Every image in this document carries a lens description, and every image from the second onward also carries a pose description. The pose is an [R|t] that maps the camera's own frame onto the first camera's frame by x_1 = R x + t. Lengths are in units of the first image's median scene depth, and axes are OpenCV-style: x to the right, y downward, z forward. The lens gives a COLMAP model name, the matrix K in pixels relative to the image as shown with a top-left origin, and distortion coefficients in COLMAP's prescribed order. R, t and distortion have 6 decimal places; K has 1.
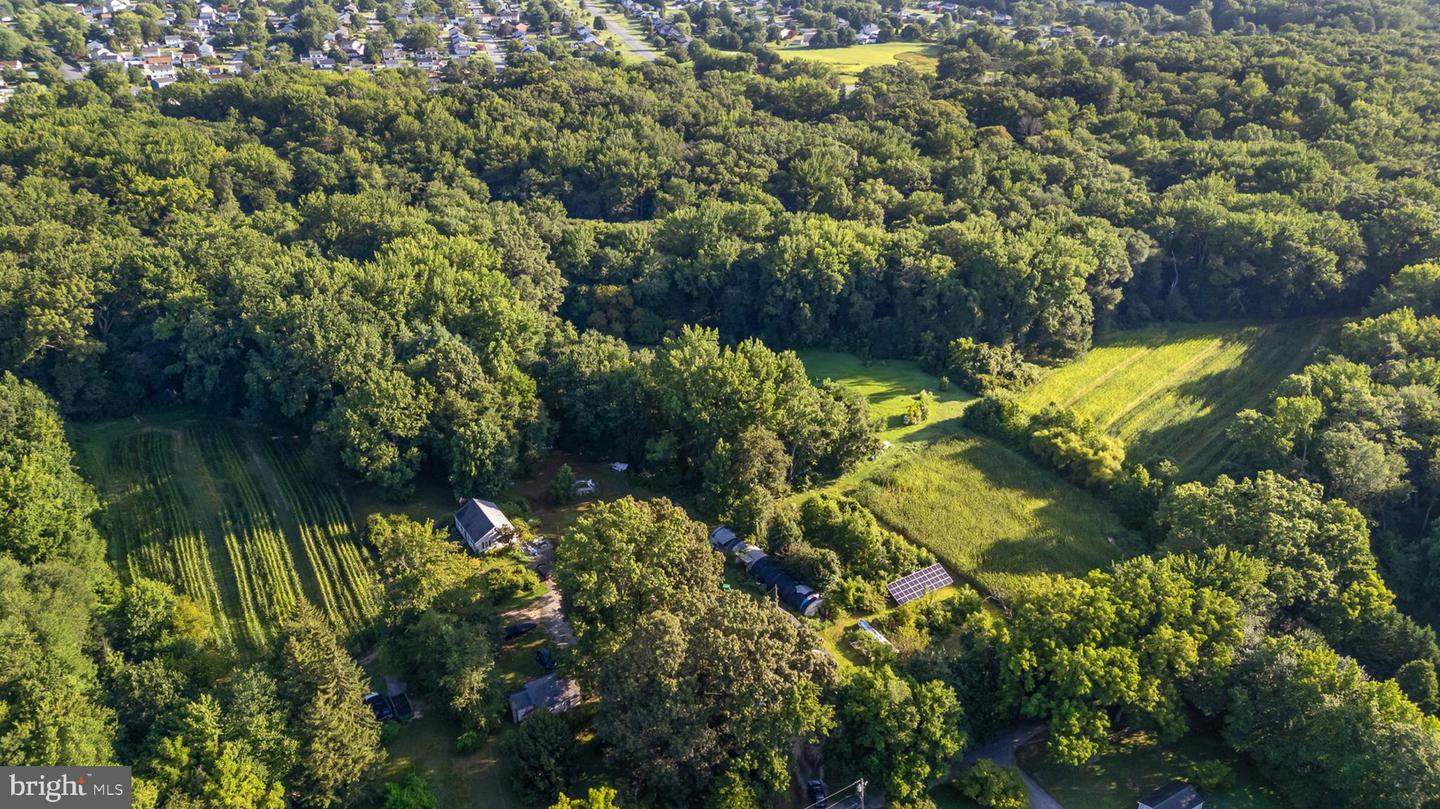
lens RADIAL K [[1058.2, 0, 720.0], [0, 1058.2, 404.5], [0, 0, 1]] dist [0.074384, -0.064545]
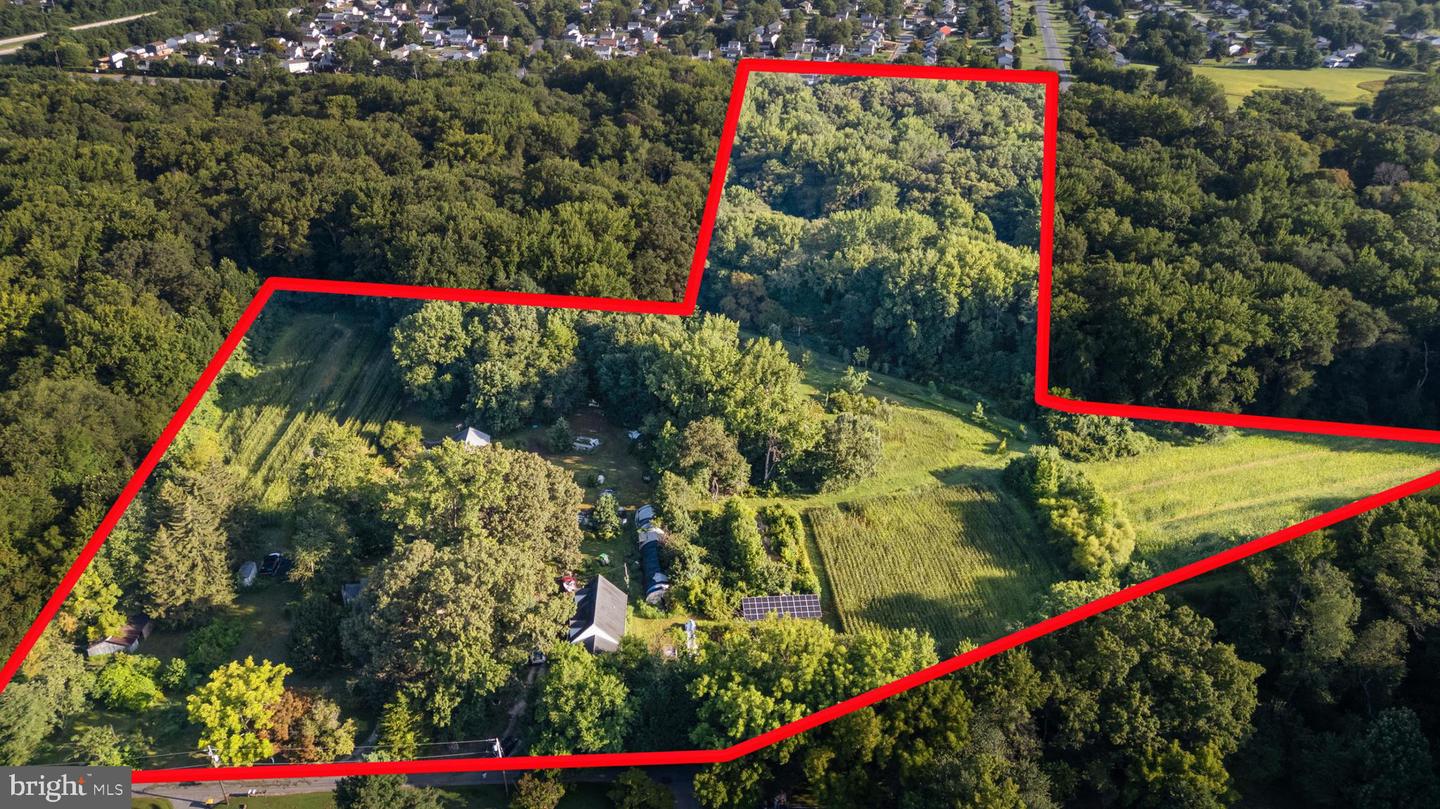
lens RADIAL K [[1058.2, 0, 720.0], [0, 1058.2, 404.5], [0, 0, 1]] dist [0.074384, -0.064545]
pose [[0.882203, 0.204116, -0.424329, 0.328530], [-0.205793, 0.977675, 0.042439, -0.025792], [0.423518, 0.049884, 0.904513, 0.065405]]
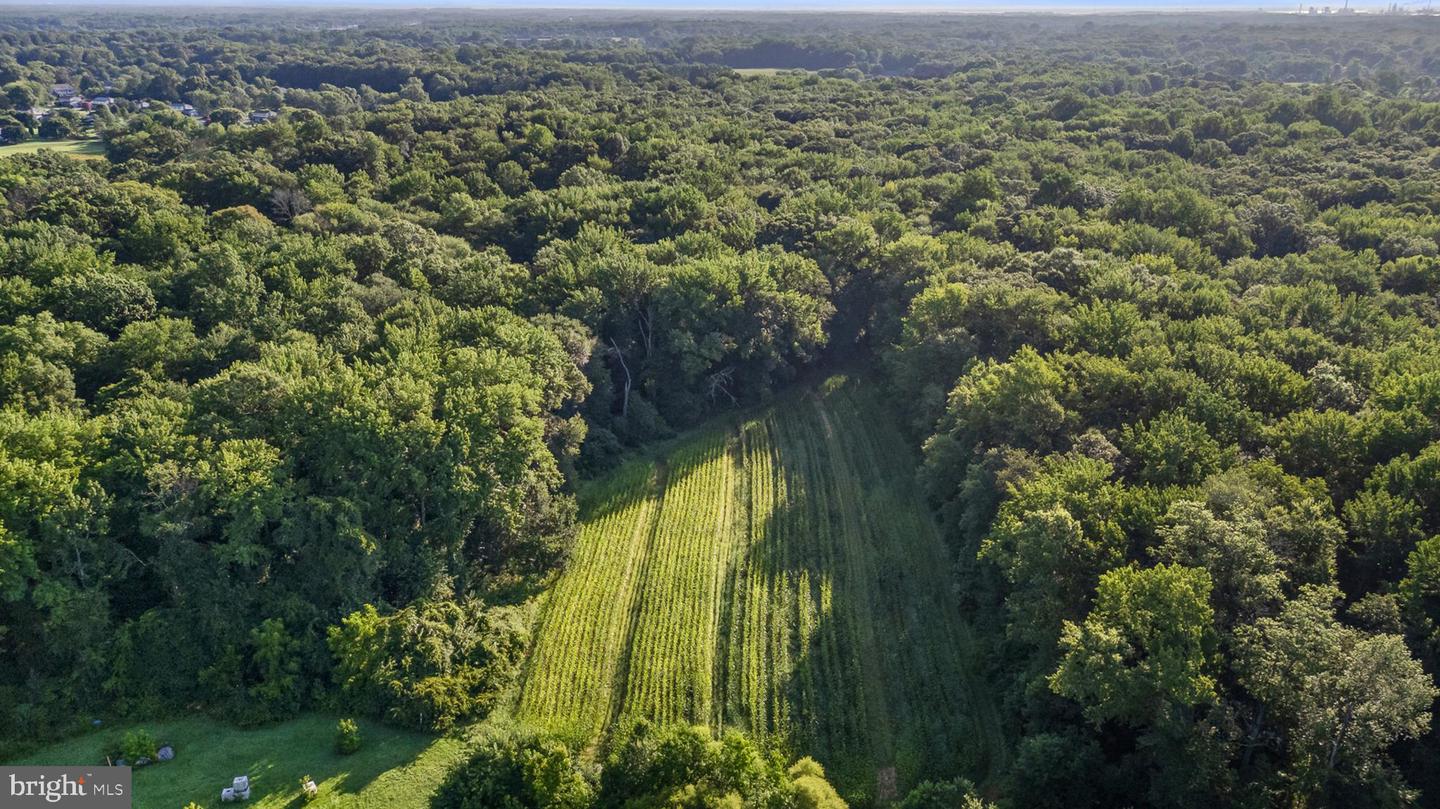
lens RADIAL K [[1058.2, 0, 720.0], [0, 1058.2, 404.5], [0, 0, 1]] dist [0.074384, -0.064545]
pose [[0.758650, -0.234227, 0.607937, 0.086644], [0.295212, 0.955432, -0.000287, -0.091087], [-0.580775, 0.179688, 0.793985, 0.498995]]
